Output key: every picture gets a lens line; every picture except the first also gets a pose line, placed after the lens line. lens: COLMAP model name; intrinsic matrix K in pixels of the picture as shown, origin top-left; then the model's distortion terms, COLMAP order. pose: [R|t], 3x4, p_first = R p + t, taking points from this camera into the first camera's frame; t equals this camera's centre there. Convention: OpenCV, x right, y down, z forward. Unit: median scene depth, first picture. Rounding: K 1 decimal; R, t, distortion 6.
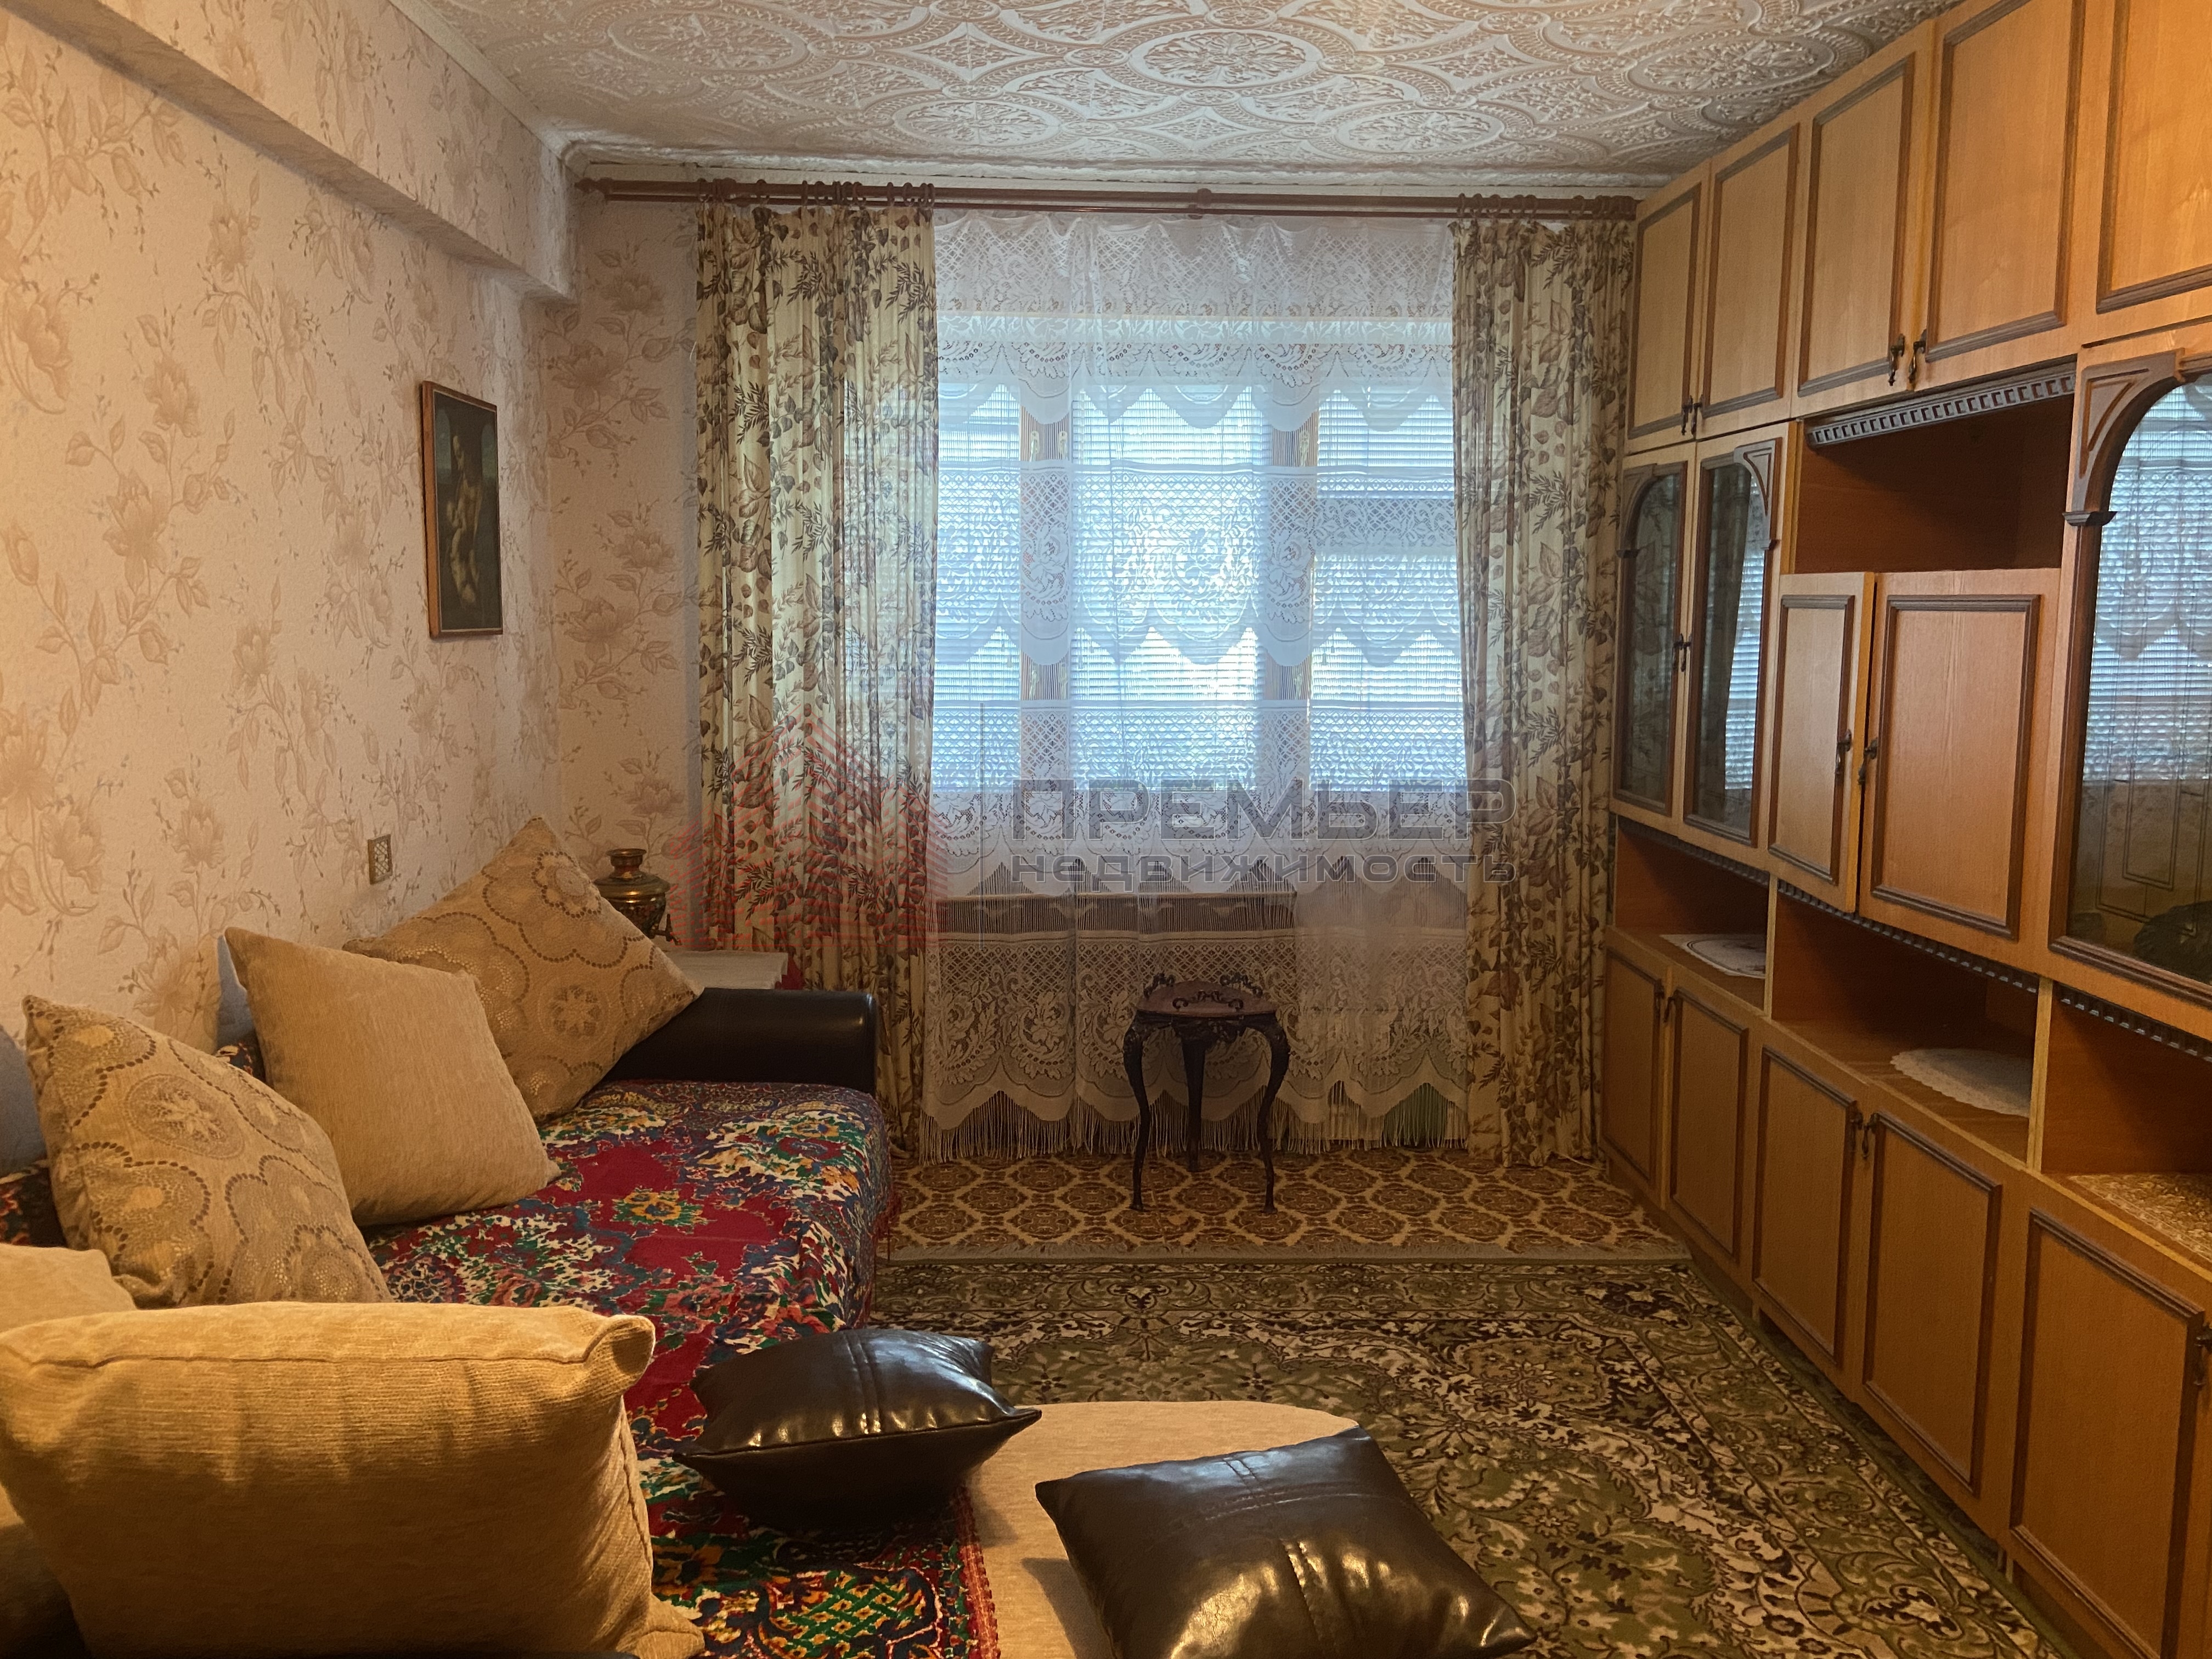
lens RADIAL K [[1667.0, 0, 1069.1], [0, 1667.0, 815.1], [0, 0, 1]] dist [0.134080, -0.167956]
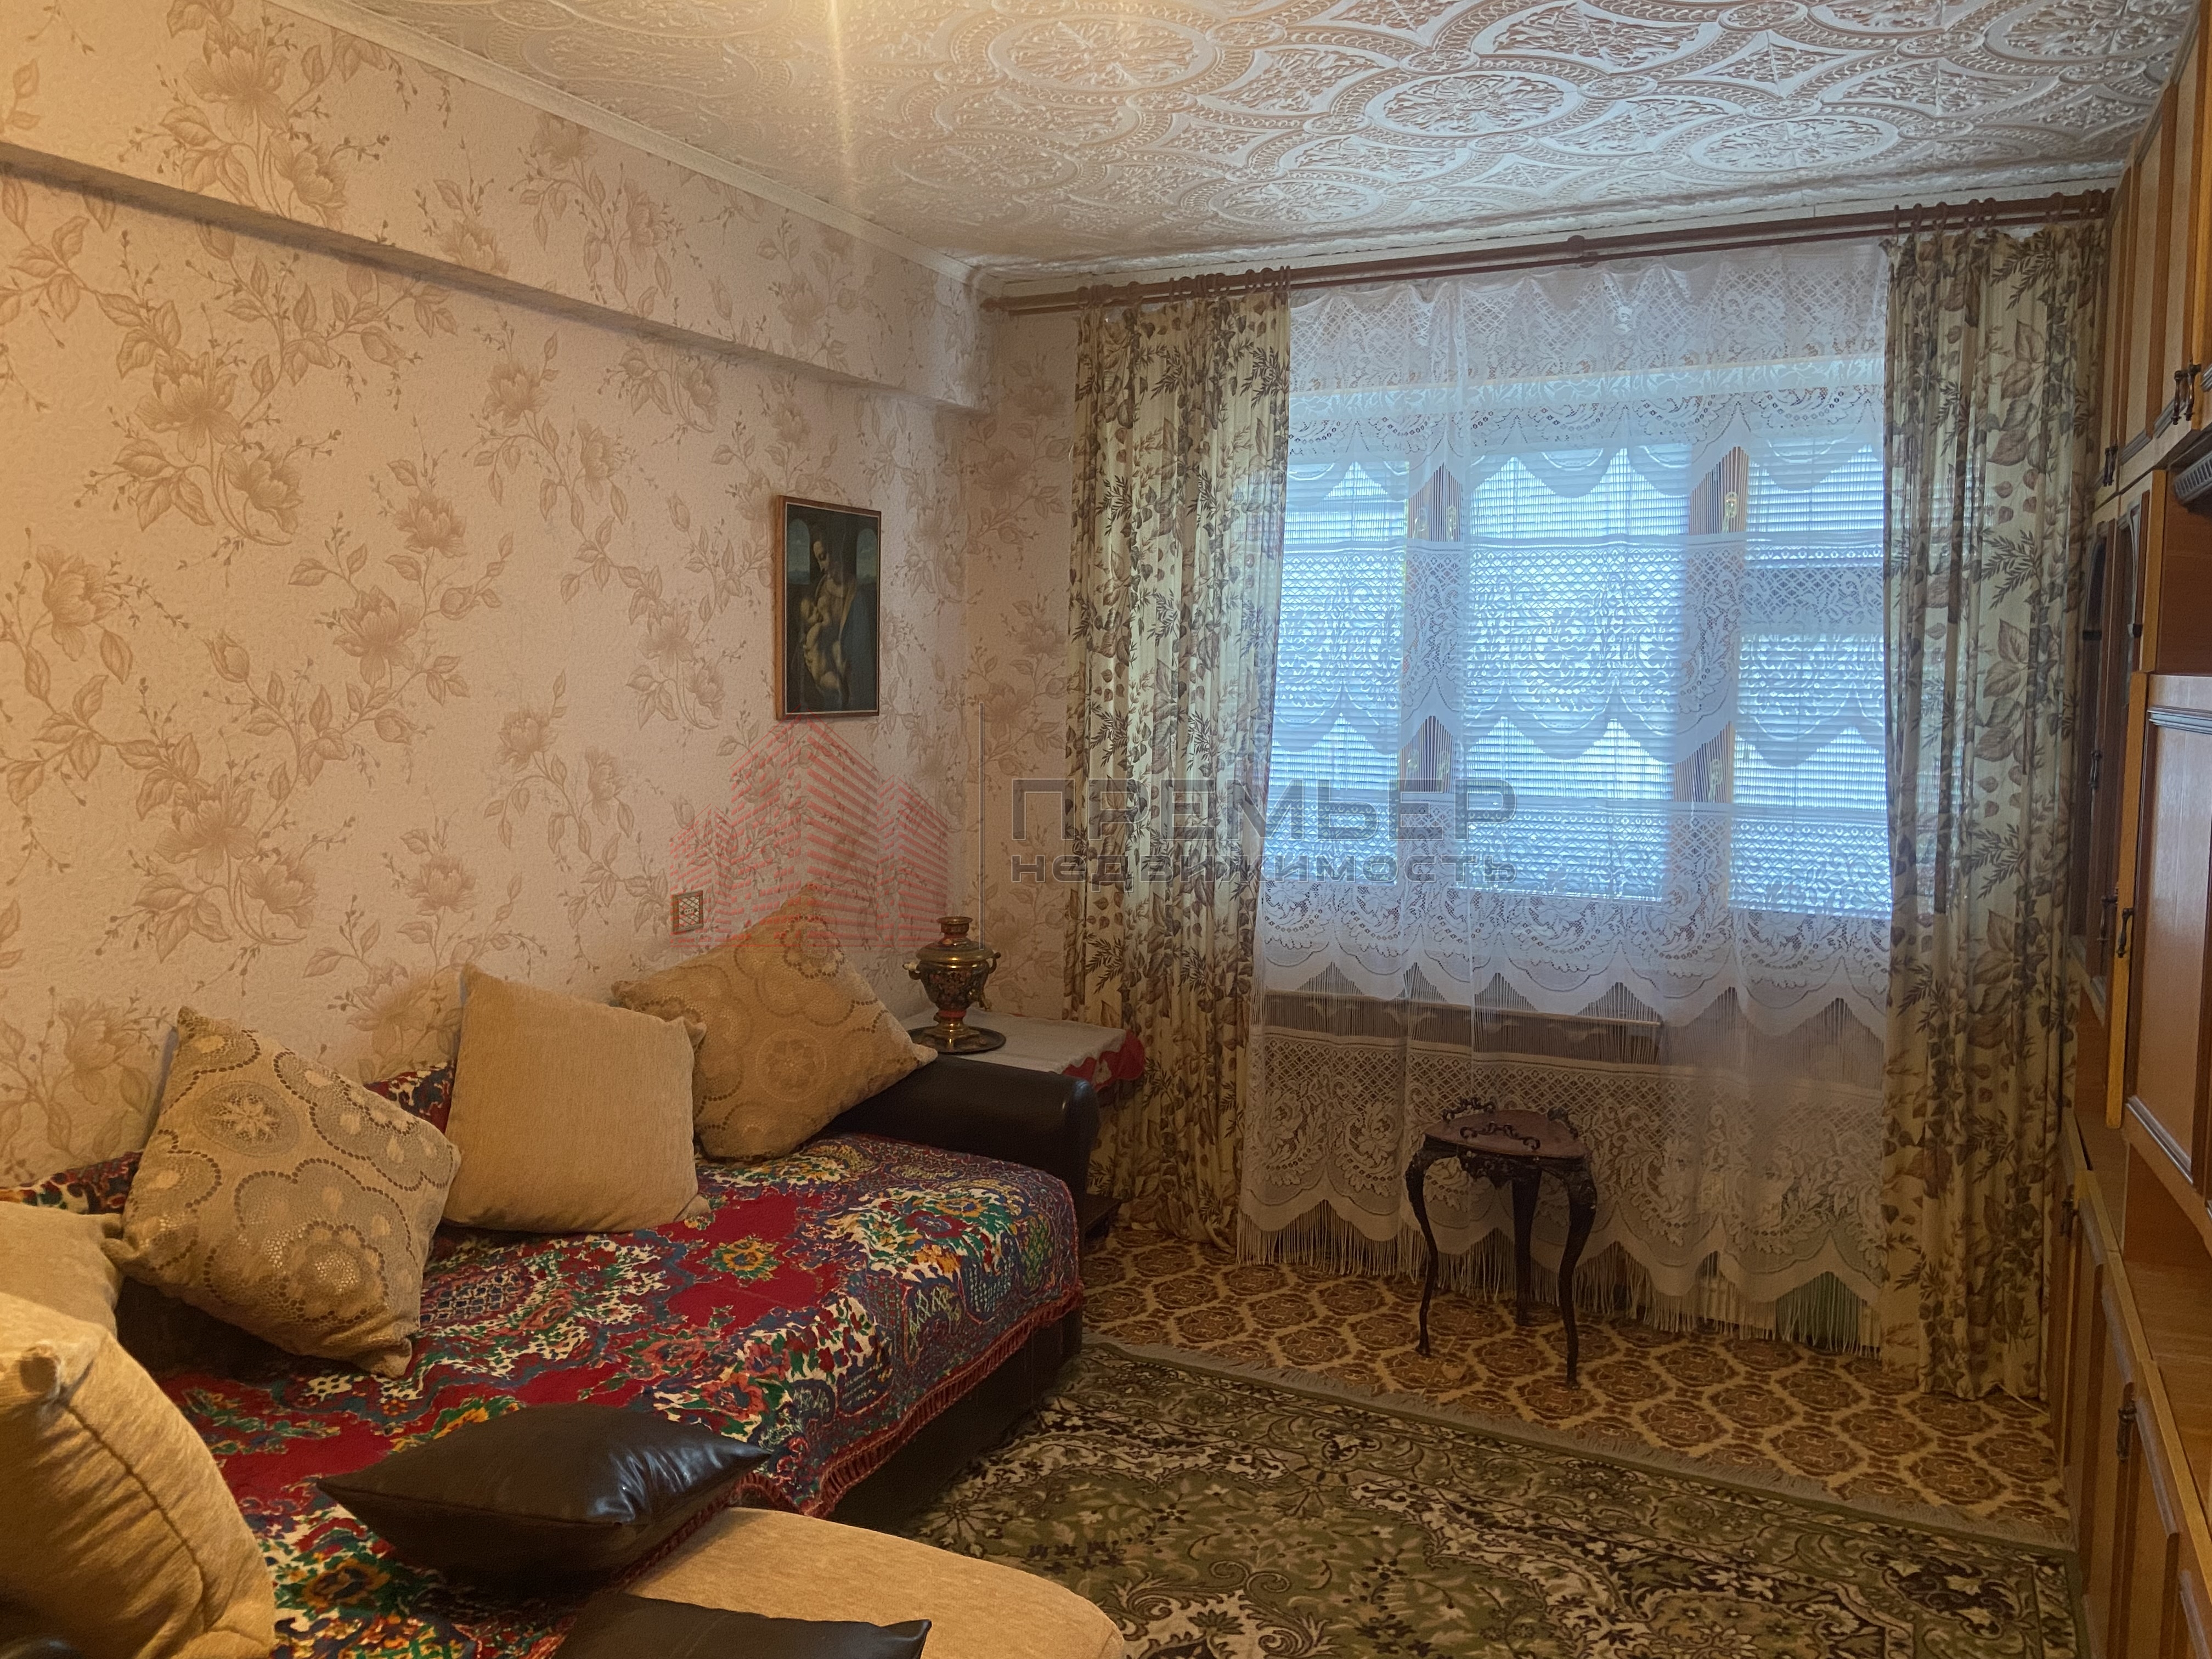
lens RADIAL K [[1656.4, 0, 1106.0], [0, 1656.4, 829.5], [0, 0, 1]] dist [0.125914, -0.156293]
pose [[0.887150, 0.048674, -0.458908, 0.285998], [-0.062027, 0.997975, -0.014059, -0.025048], [0.457294, 0.040937, 0.888373, 0.096671]]
